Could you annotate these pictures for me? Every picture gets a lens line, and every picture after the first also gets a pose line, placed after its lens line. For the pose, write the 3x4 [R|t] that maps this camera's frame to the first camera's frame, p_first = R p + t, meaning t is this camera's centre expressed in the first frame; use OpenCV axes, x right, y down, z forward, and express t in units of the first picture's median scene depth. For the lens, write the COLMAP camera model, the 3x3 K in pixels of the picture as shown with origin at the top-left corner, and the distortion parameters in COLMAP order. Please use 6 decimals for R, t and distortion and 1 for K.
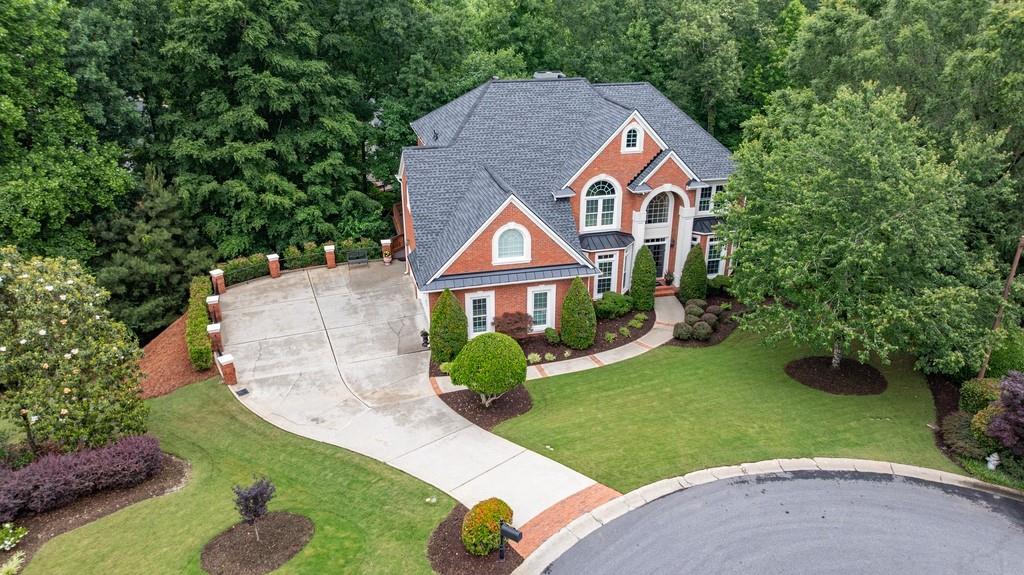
lens RADIAL K [[738.5, 0, 514.0], [0, 738.5, 292.5], [0, 0, 1]] dist [-0.024495, 0.001916]
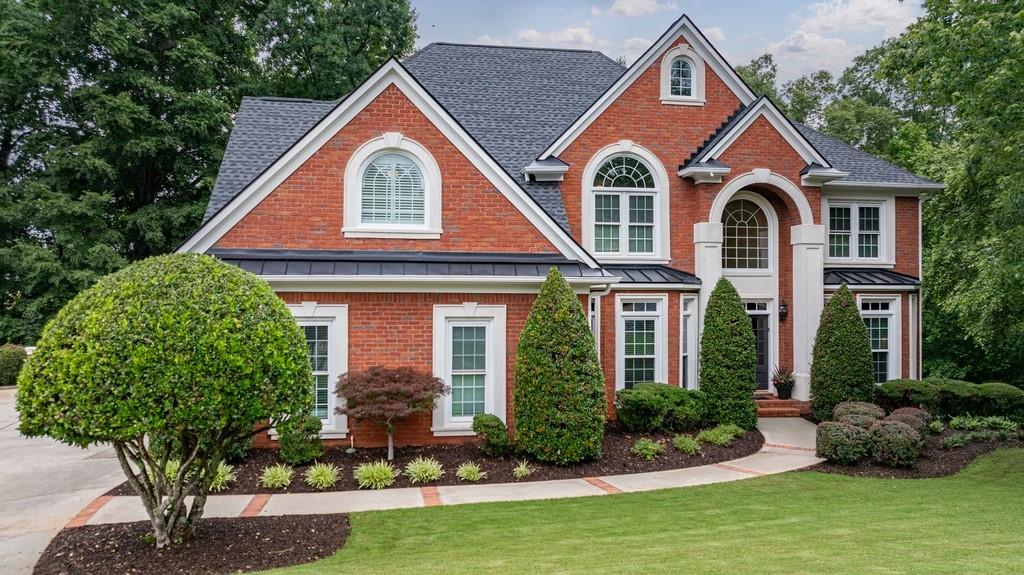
lens RADIAL K [[738.5, 0, 513.2], [0, 738.5, 283.5], [0, 0, 1]] dist [-0.024495, 0.001916]
pose [[0.994586, -0.002081, -0.103893, 0.097099], [-0.042208, 0.905518, -0.422203, 0.141297], [0.094956, 0.424302, 0.900528, 0.591722]]
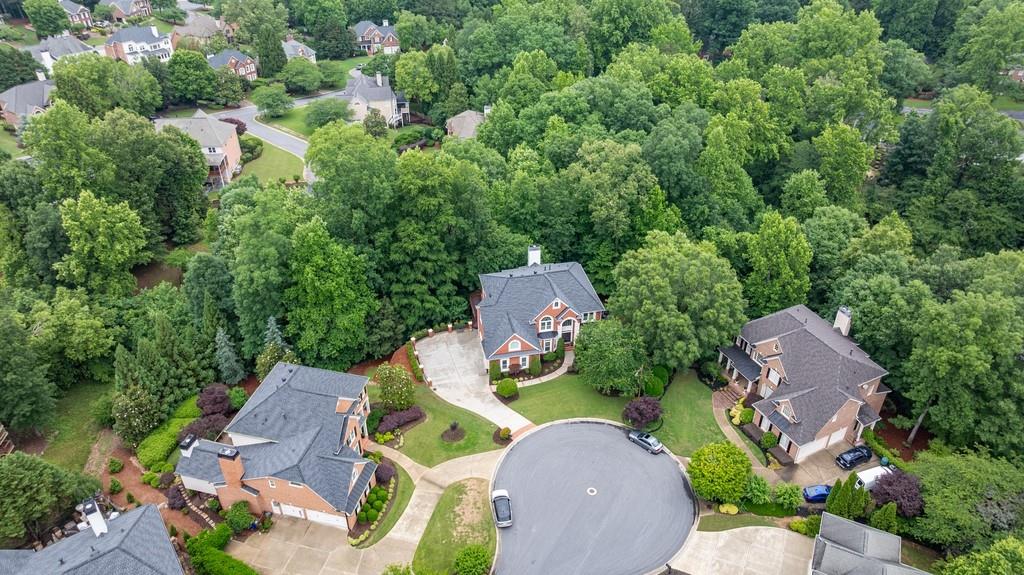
lens RADIAL K [[738.5, 0, 514.9], [0, 738.5, 293.7], [0, 0, 1]] dist [-0.024495, 0.001916]
pose [[0.999234, 0.022343, -0.032140, 0.087387], [-0.016261, 0.983830, 0.178363, -0.784272], [0.035605, -0.177704, 0.983440, -1.941164]]
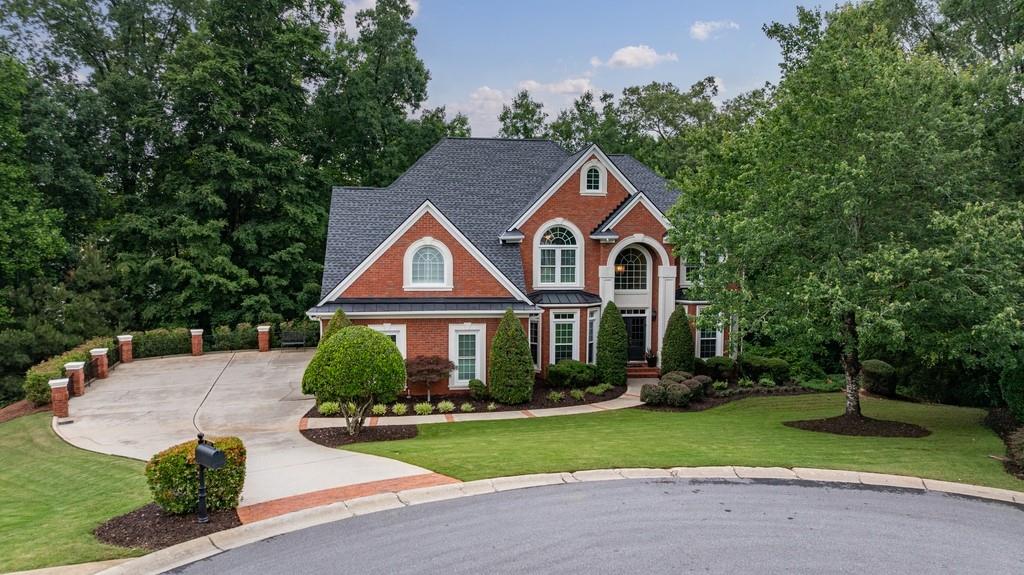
lens RADIAL K [[738.5, 0, 514.9], [0, 738.5, 277.8], [0, 0, 1]] dist [-0.024495, 0.001916]
pose [[0.994326, 0.009772, -0.105929, 0.162049], [-0.046813, 0.934364, -0.353231, 0.209982], [0.095524, 0.356186, 0.929520, 0.229111]]
